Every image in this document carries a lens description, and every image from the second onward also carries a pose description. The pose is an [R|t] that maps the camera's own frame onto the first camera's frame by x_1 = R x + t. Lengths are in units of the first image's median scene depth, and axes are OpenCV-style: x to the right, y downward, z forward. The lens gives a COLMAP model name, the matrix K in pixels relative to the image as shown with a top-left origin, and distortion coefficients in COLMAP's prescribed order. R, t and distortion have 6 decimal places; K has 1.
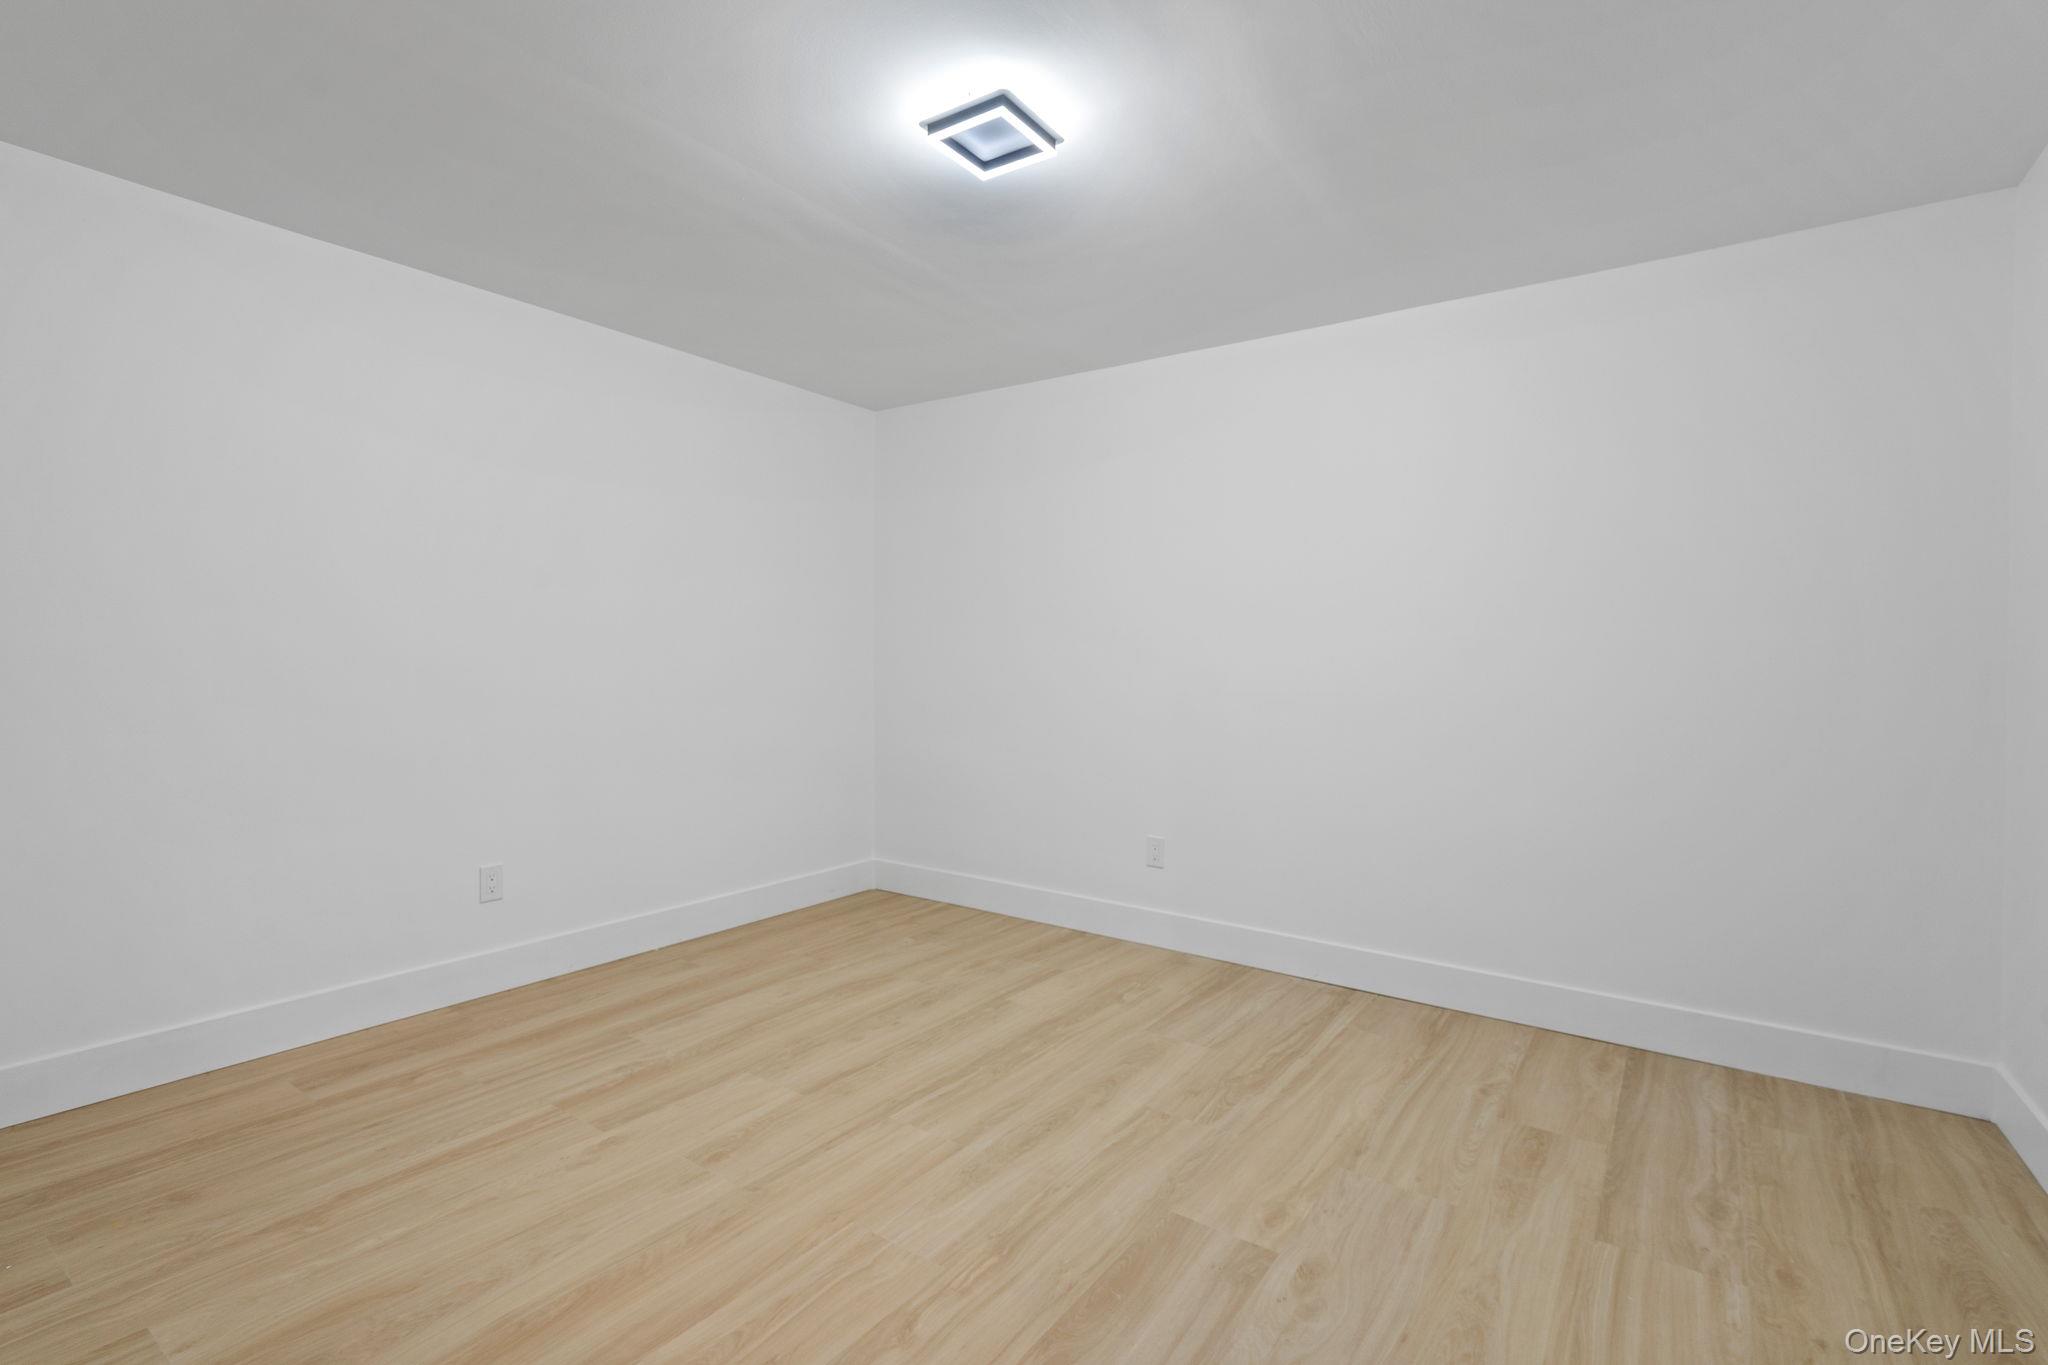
lens RADIAL K [[923.3, 0, 1019.6], [0, 923.3, 671.6], [0, 0, 1]] dist [-0.002882, 0.000394]
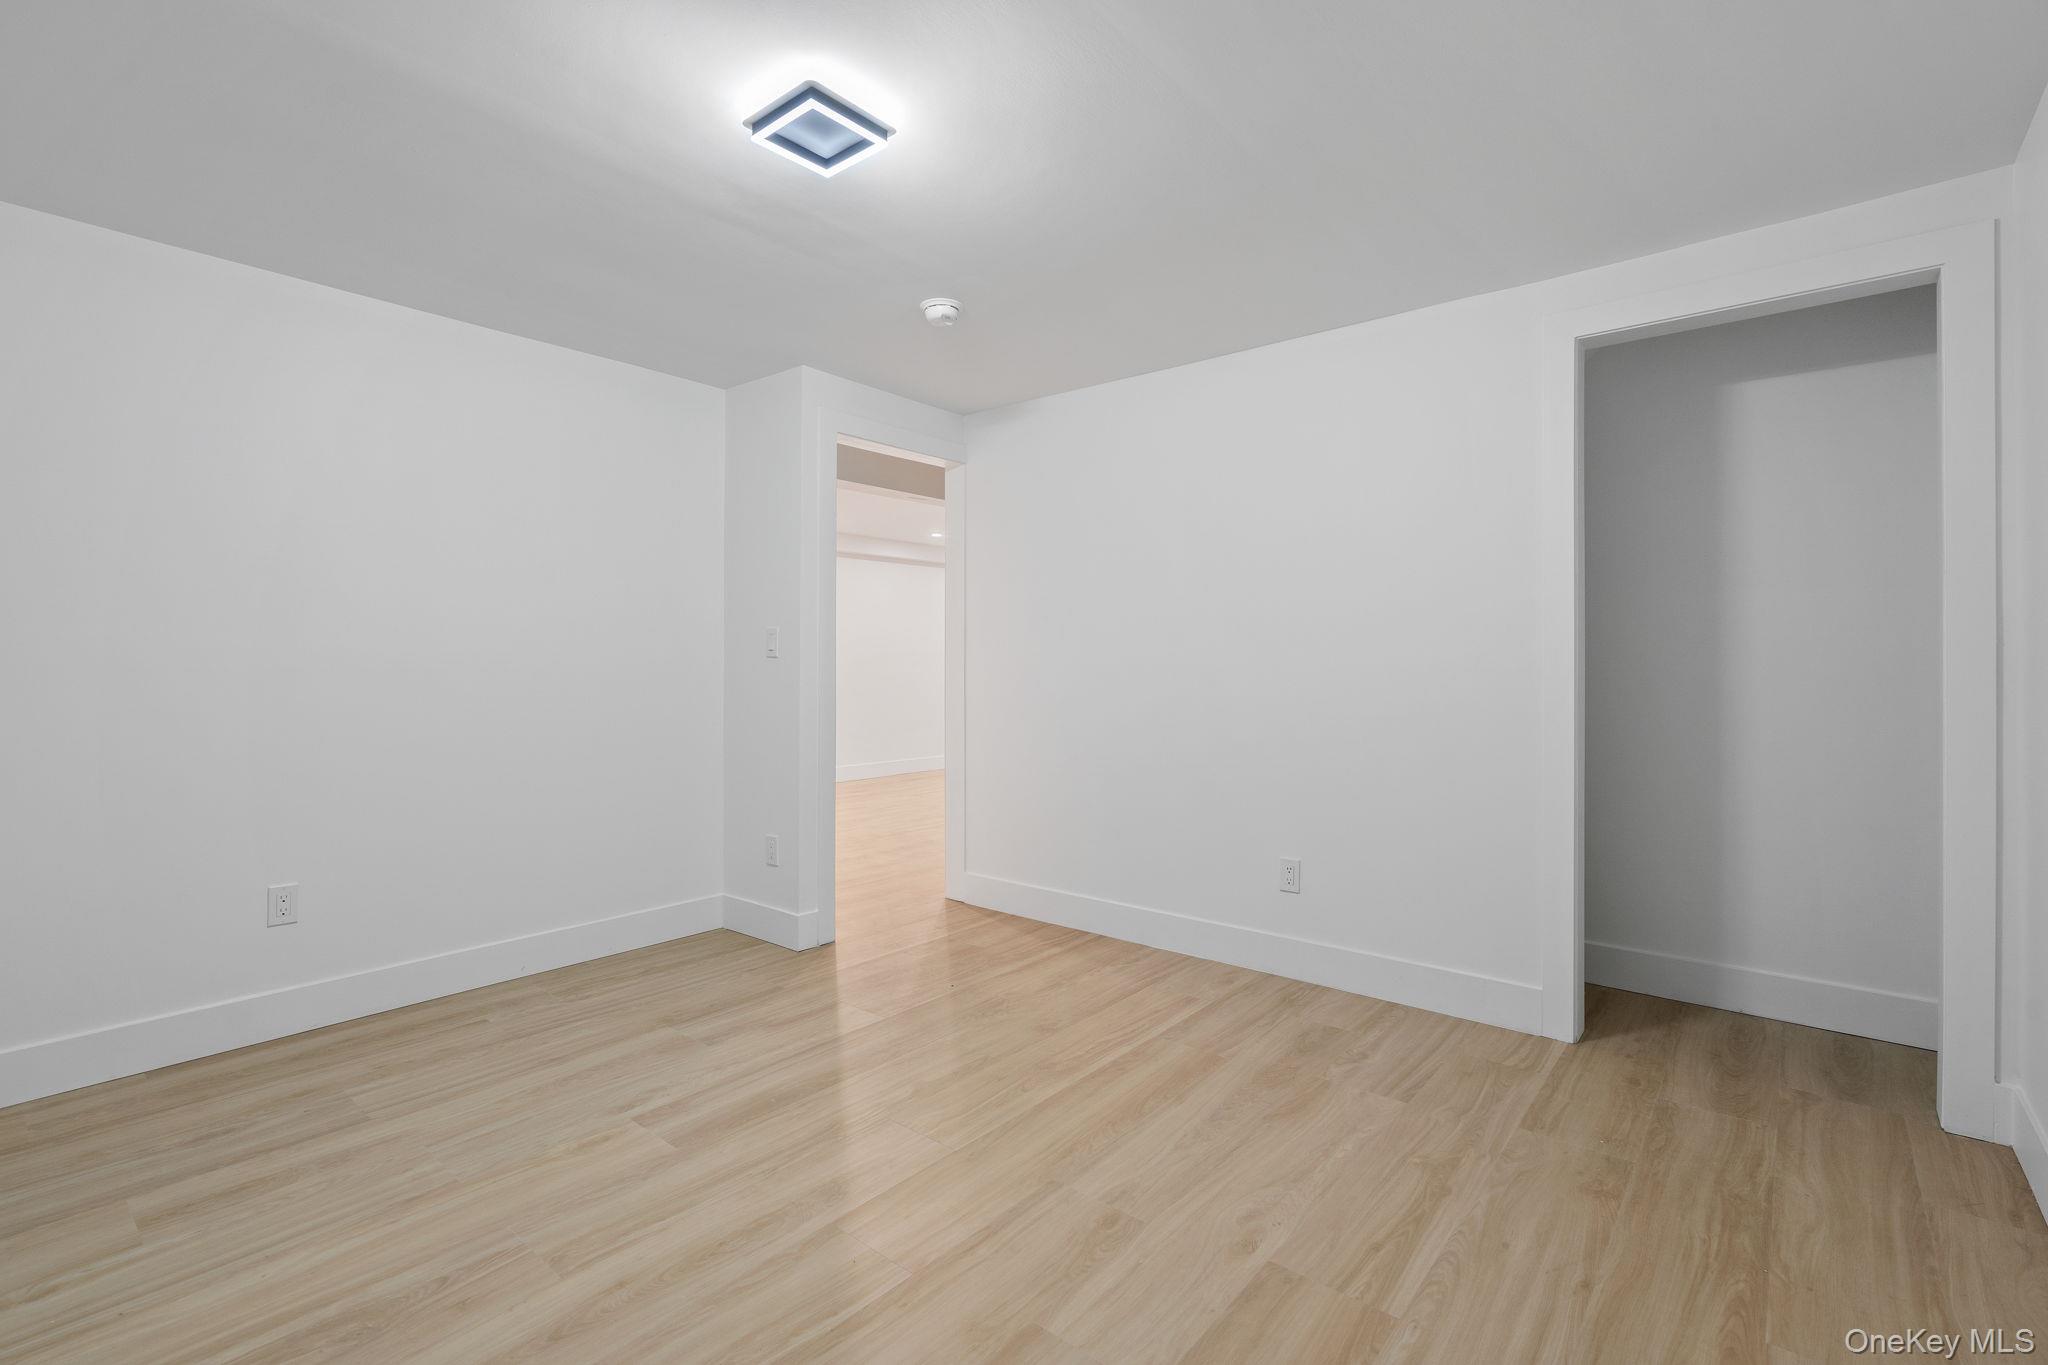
lens RADIAL K [[923.3, 0, 1019.6], [0, 923.3, 671.6], [0, 0, 1]] dist [-0.002882, 0.000394]
pose [[-0.996450, -0.010277, 0.083555, -0.326396], [-0.007952, 0.999573, 0.028101, -0.034816], [-0.083808, 0.027337, -0.996107, 1.978104]]
